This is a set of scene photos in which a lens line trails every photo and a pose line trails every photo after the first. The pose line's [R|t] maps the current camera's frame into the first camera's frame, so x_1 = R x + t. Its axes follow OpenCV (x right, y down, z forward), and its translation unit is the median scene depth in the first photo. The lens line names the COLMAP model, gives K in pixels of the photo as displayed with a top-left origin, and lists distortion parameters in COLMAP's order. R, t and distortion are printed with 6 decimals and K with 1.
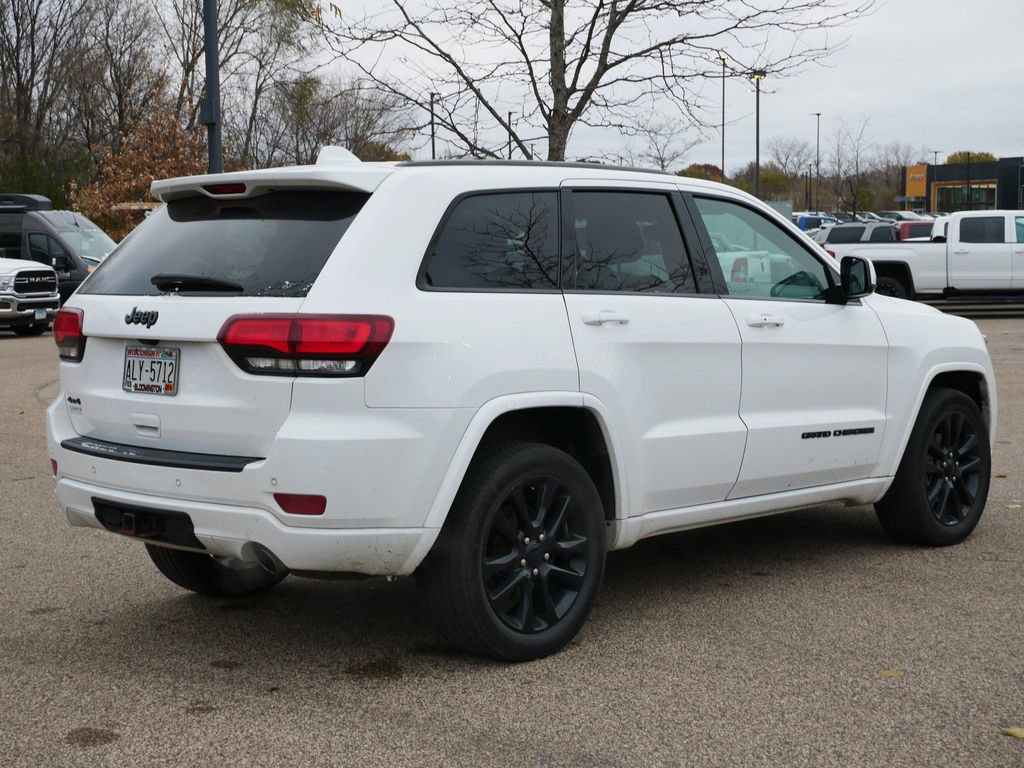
lens RADIAL K [[1592.2, 0, 512.0], [0, 1592.2, 384.0], [0, 0, 1]] dist [0.043387, -0.009768]
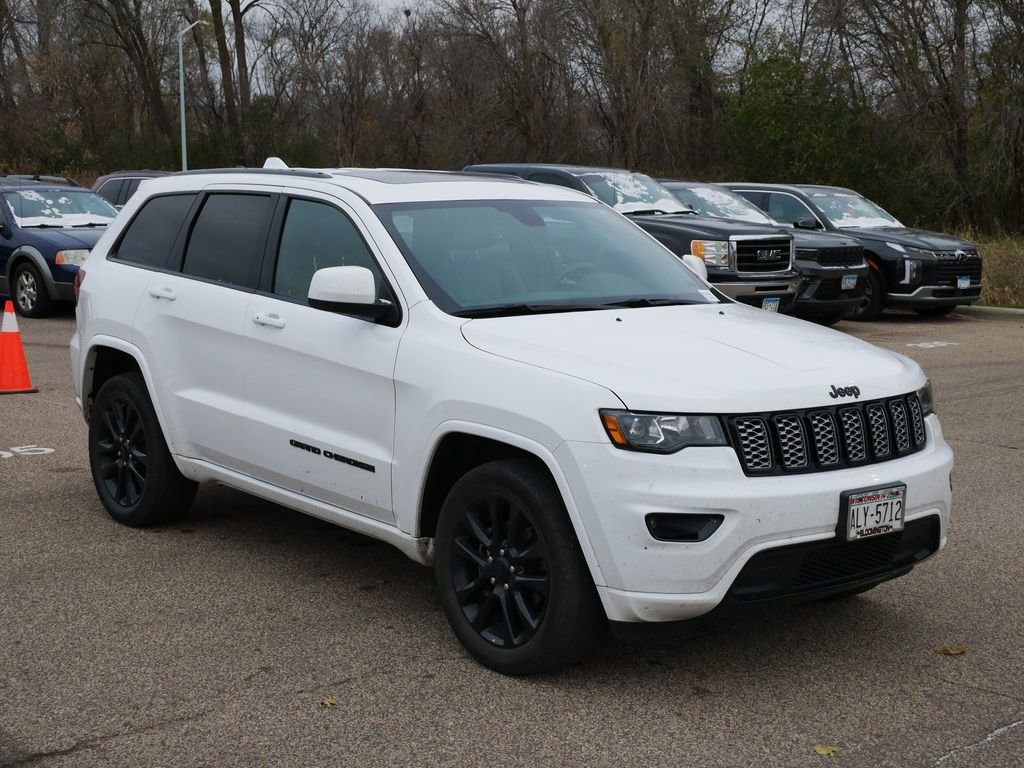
lens RADIAL K [[1592.2, 0, 512.0], [0, 1592.2, 384.0], [0, 0, 1]] dist [0.043387, -0.009768]
pose [[-0.122092, 0.142831, -0.982188, 1.361412], [-0.085012, 0.984449, 0.153727, -0.200714], [0.988871, 0.102267, -0.108051, 1.487283]]
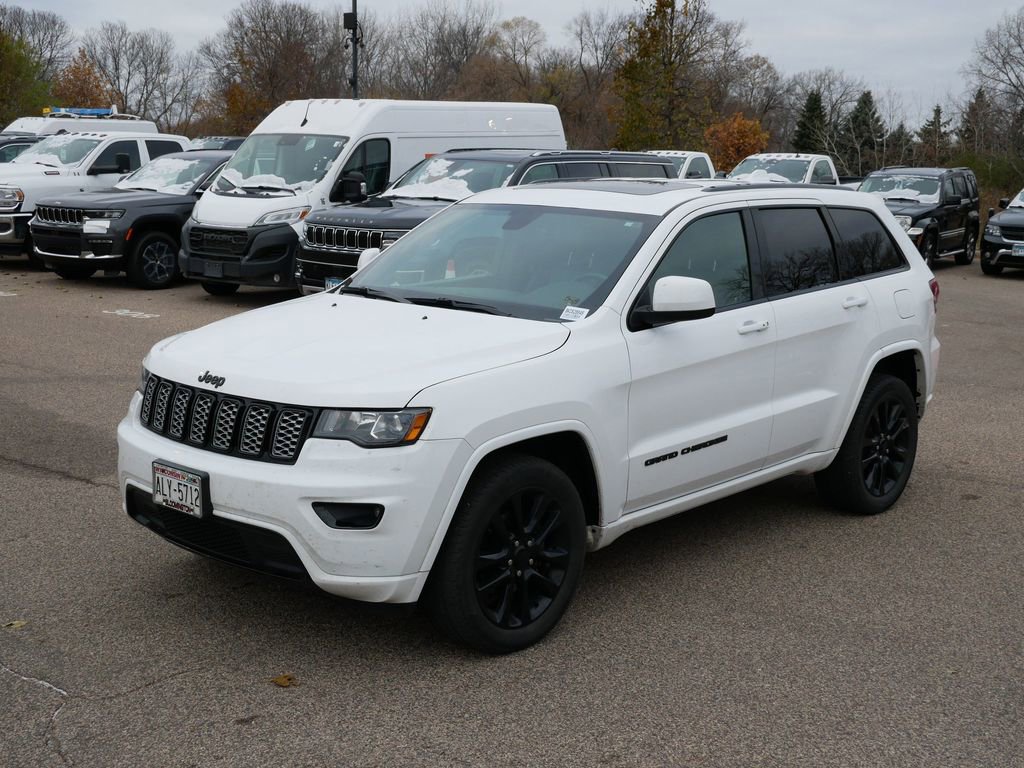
lens RADIAL K [[1353.0, 0, 512.0], [0, 1353.0, 384.0], [0, 0, 1]] dist [0.027583, 0.073946]
pose [[-0.999871, -0.006724, -0.014602, 0.155837], [-0.010063, 0.970139, 0.242339, -0.283152], [0.012536, 0.242455, -0.970082, 2.490611]]
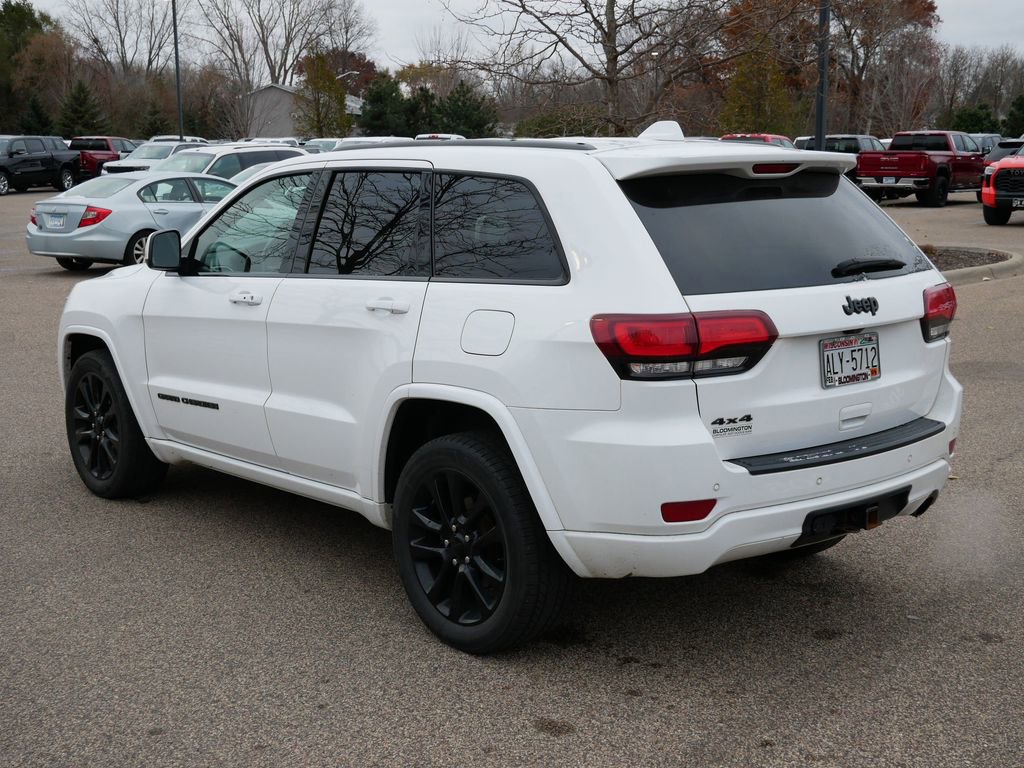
lens RADIAL K [[1353.0, 0, 512.0], [0, 1353.0, 384.0], [0, 0, 1]] dist [0.027583, 0.073946]
pose [[0.113037, -0.154985, 0.981429, -1.036962], [0.081994, 0.985845, 0.146238, -0.128456], [-0.990202, 0.063941, 0.124145, 1.082330]]
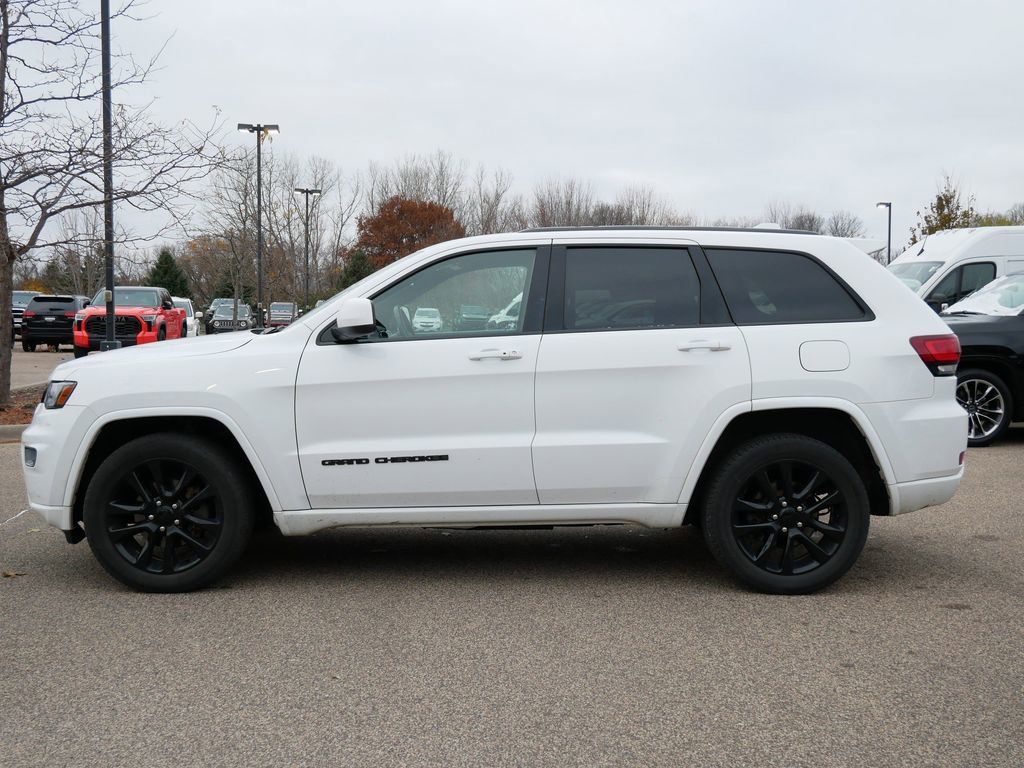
lens RADIAL K [[1142.6, 0, 512.0], [0, 1142.6, 384.0], [0, 0, 1]] dist [0.027421, 0.021723]
pose [[-0.680896, -0.034758, 0.731555, -0.774662], [0.059032, 0.993018, 0.102125, -0.133015], [-0.729997, 0.112721, -0.674090, 2.039636]]
